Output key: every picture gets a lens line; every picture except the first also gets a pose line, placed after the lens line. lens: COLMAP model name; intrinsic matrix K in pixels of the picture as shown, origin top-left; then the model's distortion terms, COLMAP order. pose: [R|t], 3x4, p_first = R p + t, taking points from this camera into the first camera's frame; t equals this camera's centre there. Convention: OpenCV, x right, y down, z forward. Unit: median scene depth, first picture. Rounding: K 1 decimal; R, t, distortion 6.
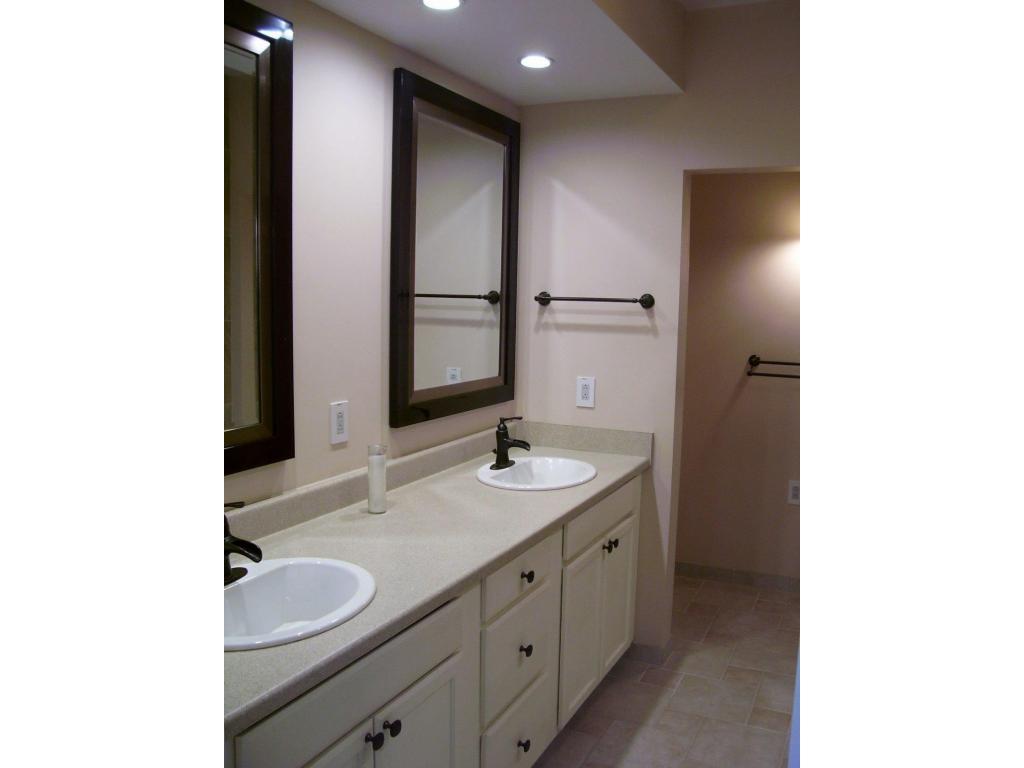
lens RADIAL K [[780.2, 0, 517.0], [0, 780.2, 383.0], [0, 0, 1]] dist [-0.153867, 0.082755]
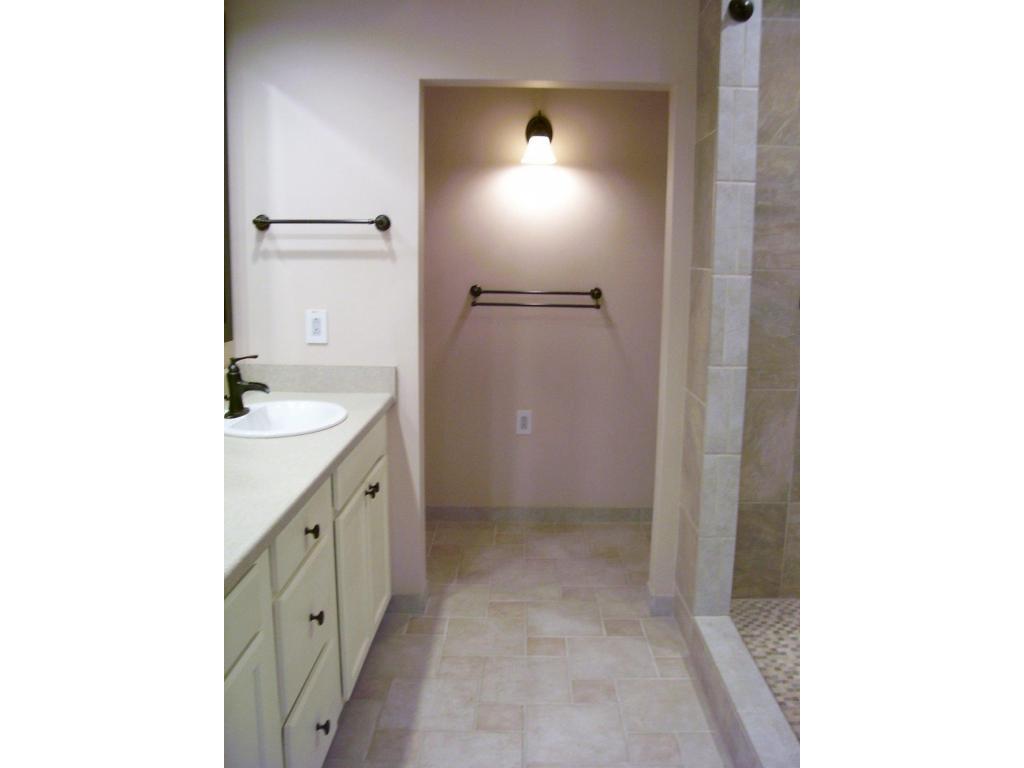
lens RADIAL K [[780.2, 0, 515.5], [0, 780.2, 390.4], [0, 0, 1]] dist [-0.153867, 0.082755]
pose [[0.899539, -0.075870, 0.430202, -0.099937], [0.048520, 0.996061, 0.074212, 0.032130], [-0.434138, -0.045883, 0.899677, 0.110632]]
